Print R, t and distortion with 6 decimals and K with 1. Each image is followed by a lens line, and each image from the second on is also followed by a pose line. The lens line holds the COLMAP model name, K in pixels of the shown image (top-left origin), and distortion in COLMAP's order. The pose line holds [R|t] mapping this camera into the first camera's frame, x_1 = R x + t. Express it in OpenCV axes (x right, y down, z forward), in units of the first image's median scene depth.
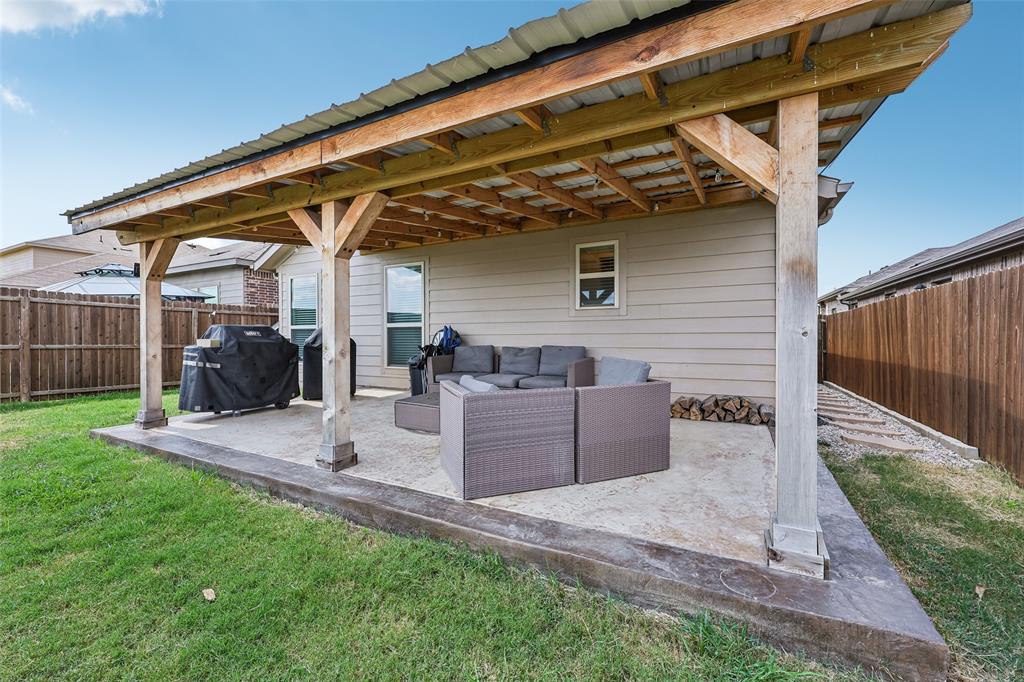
lens RADIAL K [[418.7, 0, 517.1], [0, 418.7, 336.6], [0, 0, 1]] dist [-0.000389, -0.000007]
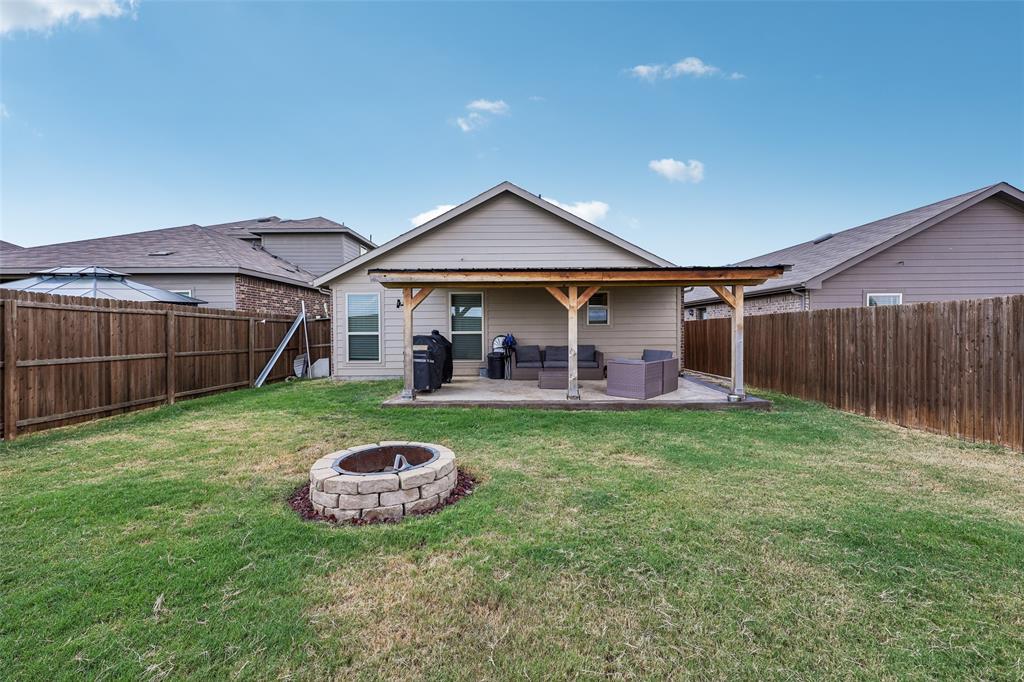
lens RADIAL K [[418.7, 0, 517.1], [0, 418.7, 336.6], [0, 0, 1]] dist [-0.000389, -0.000007]
pose [[0.885946, -0.009358, 0.463694, -0.895444], [0.002704, 0.999884, 0.015013, -0.039263], [-0.463781, -0.012047, 0.885868, -0.458102]]
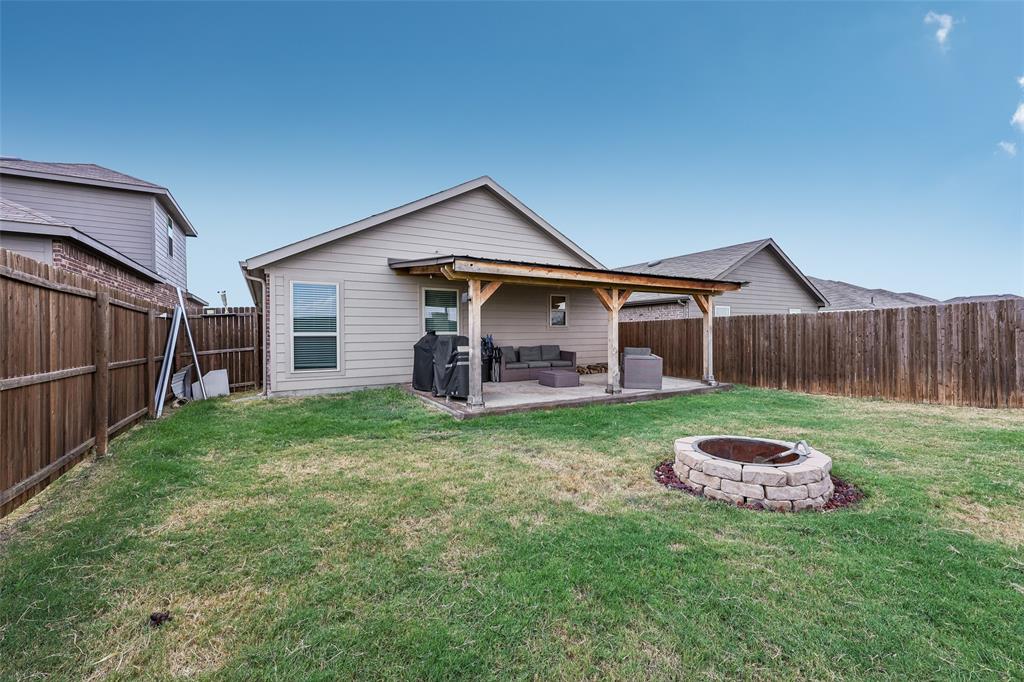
lens RADIAL K [[418.7, 0, 517.1], [0, 418.7, 336.6], [0, 0, 1]] dist [-0.000389, -0.000007]
pose [[0.522836, -0.005933, 0.852413, -1.441296], [0.003523, 0.999982, 0.004799, -0.025113], [-0.852426, 0.000494, 0.522847, 0.091420]]
